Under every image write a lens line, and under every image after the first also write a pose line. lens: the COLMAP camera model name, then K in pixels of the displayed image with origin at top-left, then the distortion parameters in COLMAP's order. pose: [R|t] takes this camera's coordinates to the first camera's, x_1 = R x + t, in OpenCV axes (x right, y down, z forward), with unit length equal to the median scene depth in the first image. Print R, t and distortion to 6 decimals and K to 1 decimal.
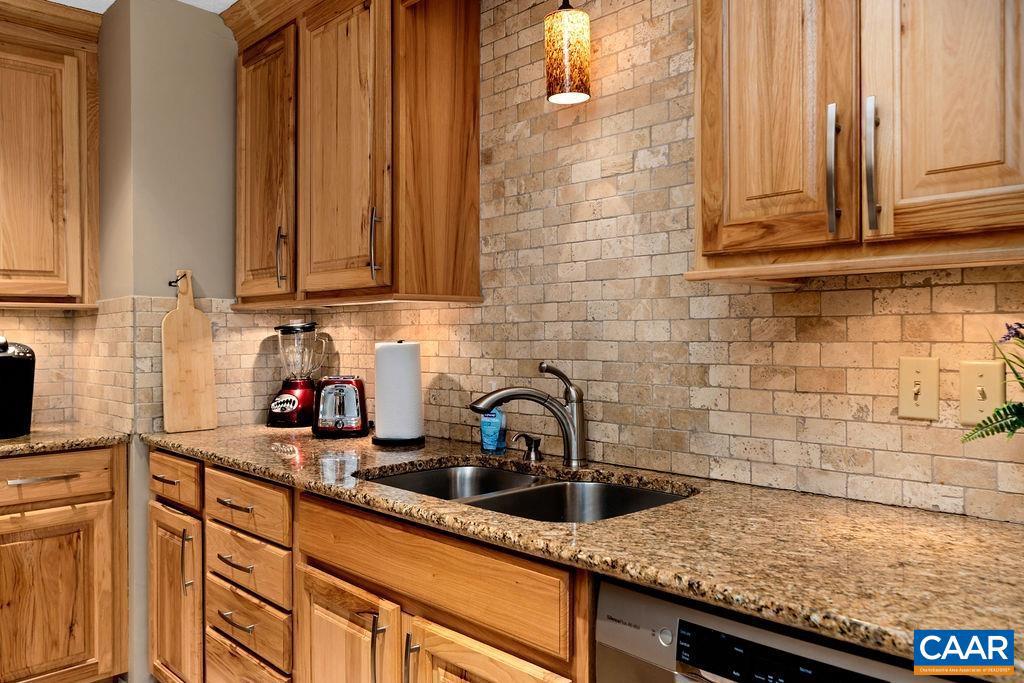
lens RADIAL K [[768.2, 0, 499.6], [0, 768.2, 328.0], [0, 0, 1]] dist [0.003620, 0.003859]
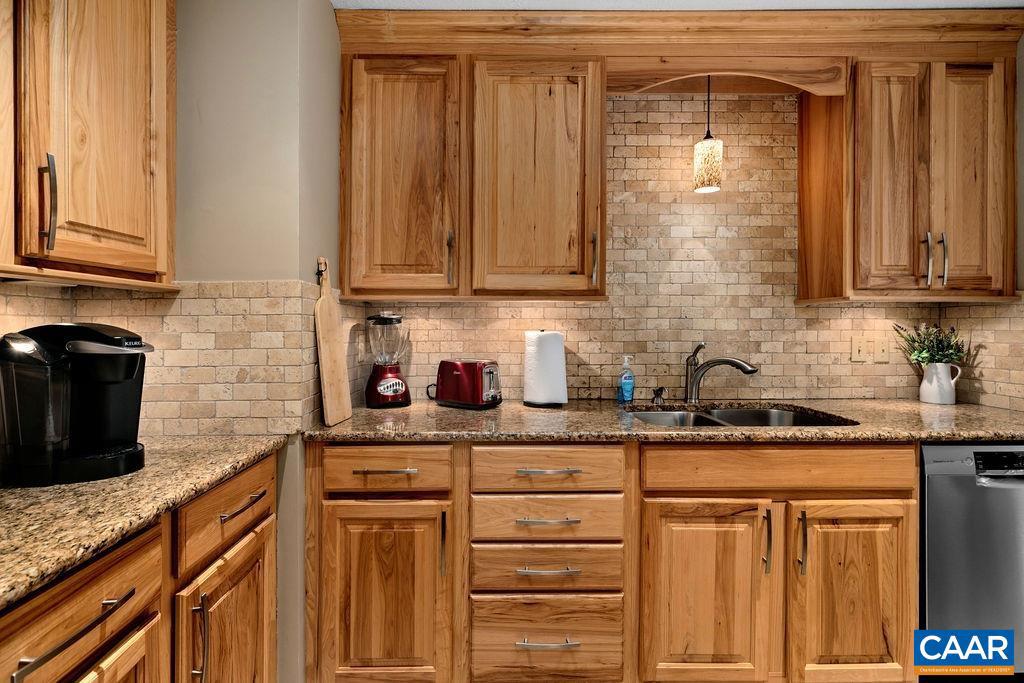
lens RADIAL K [[466.1, 0, 497.4], [0, 466.1, 323.0], [0, 0, 1]] dist [0.001153, 0.002097]
pose [[0.677449, 0.011643, 0.735478, -0.946792], [-0.010739, 0.999925, -0.005937, 0.012079], [-0.735491, -0.003877, 0.677523, 0.599655]]
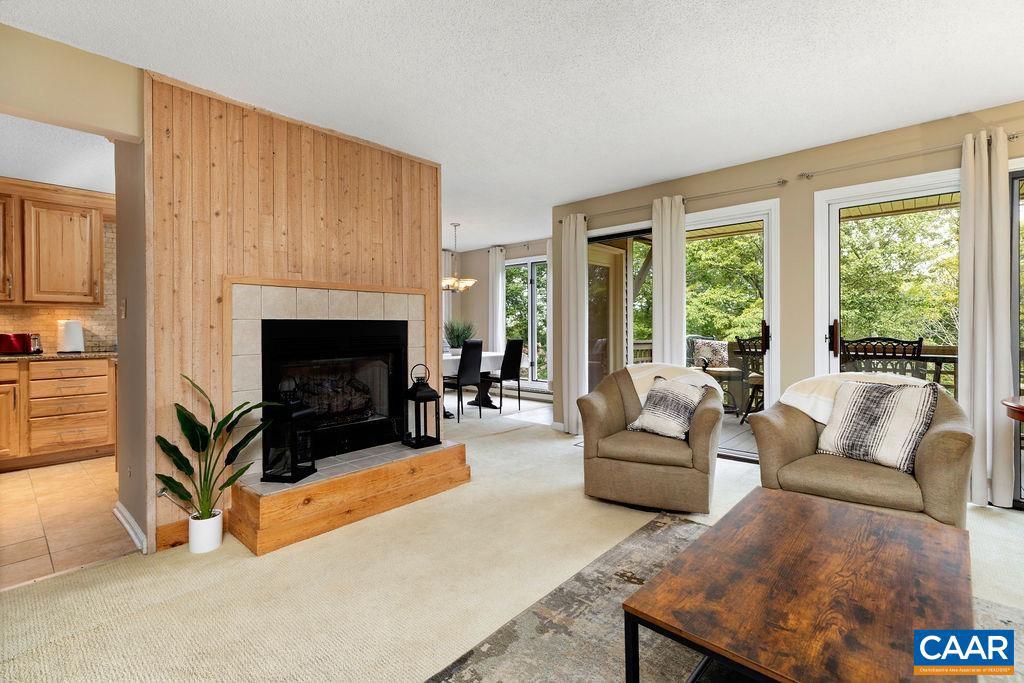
lens RADIAL K [[466.1, 0, 520.4], [0, 466.1, 324.0], [0, 0, 1]] dist [0.001153, 0.002097]
pose [[-0.098247, 0.009124, 0.995120, -2.506043], [0.005977, 0.999945, -0.008578, 0.070057], [-0.995144, 0.005105, -0.098296, -0.663018]]
